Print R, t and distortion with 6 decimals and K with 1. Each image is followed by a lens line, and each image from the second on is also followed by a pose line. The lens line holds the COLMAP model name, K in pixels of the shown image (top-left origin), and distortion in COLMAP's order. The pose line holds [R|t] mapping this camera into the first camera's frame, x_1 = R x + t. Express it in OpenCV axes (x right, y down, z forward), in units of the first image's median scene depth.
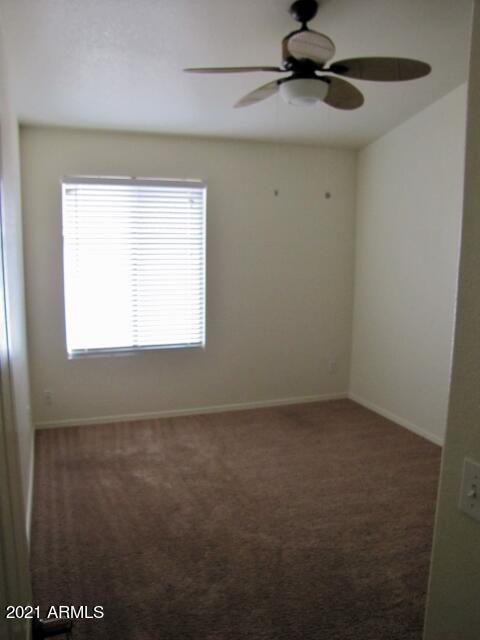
lens RADIAL K [[517.7, 0, 240.0], [0, 517.7, 320.0], [0, 0, 1]] dist [-0.098916, 0.007664]
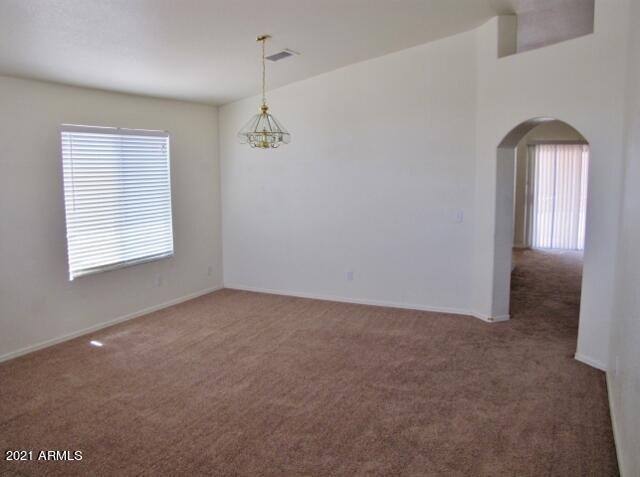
lens RADIAL K [[517.7, 0, 320.0], [0, 517.7, 238.5], [0, 0, 1]] dist [-0.098916, 0.007664]
pose [[0.739772, -0.118971, 0.662257, -0.700750], [0.133839, 0.990595, 0.028451, 0.027425], [-0.659413, 0.067588, 0.748737, -0.266831]]
